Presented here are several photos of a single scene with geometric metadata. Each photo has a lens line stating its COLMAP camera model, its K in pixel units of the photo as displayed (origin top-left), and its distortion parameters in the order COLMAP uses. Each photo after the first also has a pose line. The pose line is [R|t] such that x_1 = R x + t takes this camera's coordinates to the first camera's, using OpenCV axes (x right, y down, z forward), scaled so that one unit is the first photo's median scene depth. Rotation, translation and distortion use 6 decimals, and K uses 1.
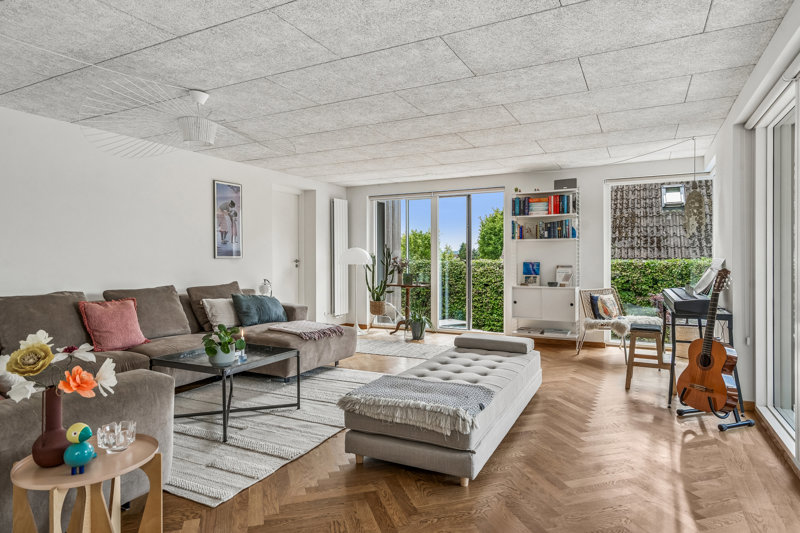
lens RADIAL K [[458.3, 0, 401.9], [0, 458.3, 258.9], [0, 0, 1]] dist [-0.003876, 0.002656]
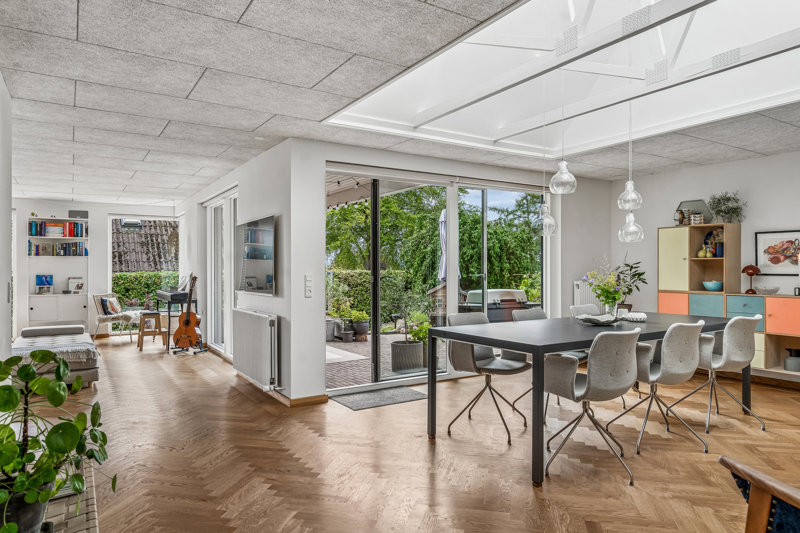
lens RADIAL K [[503.2, 0, 404.3], [0, 503.2, 265.1], [0, 0, 1]] dist [0.000199, 0.000302]
pose [[0.480829, 0.006777, 0.876788, -0.446265], [0.004461, 0.999938, -0.010176, -0.001039], [-0.876803, 0.008805, 0.480769, -0.490477]]
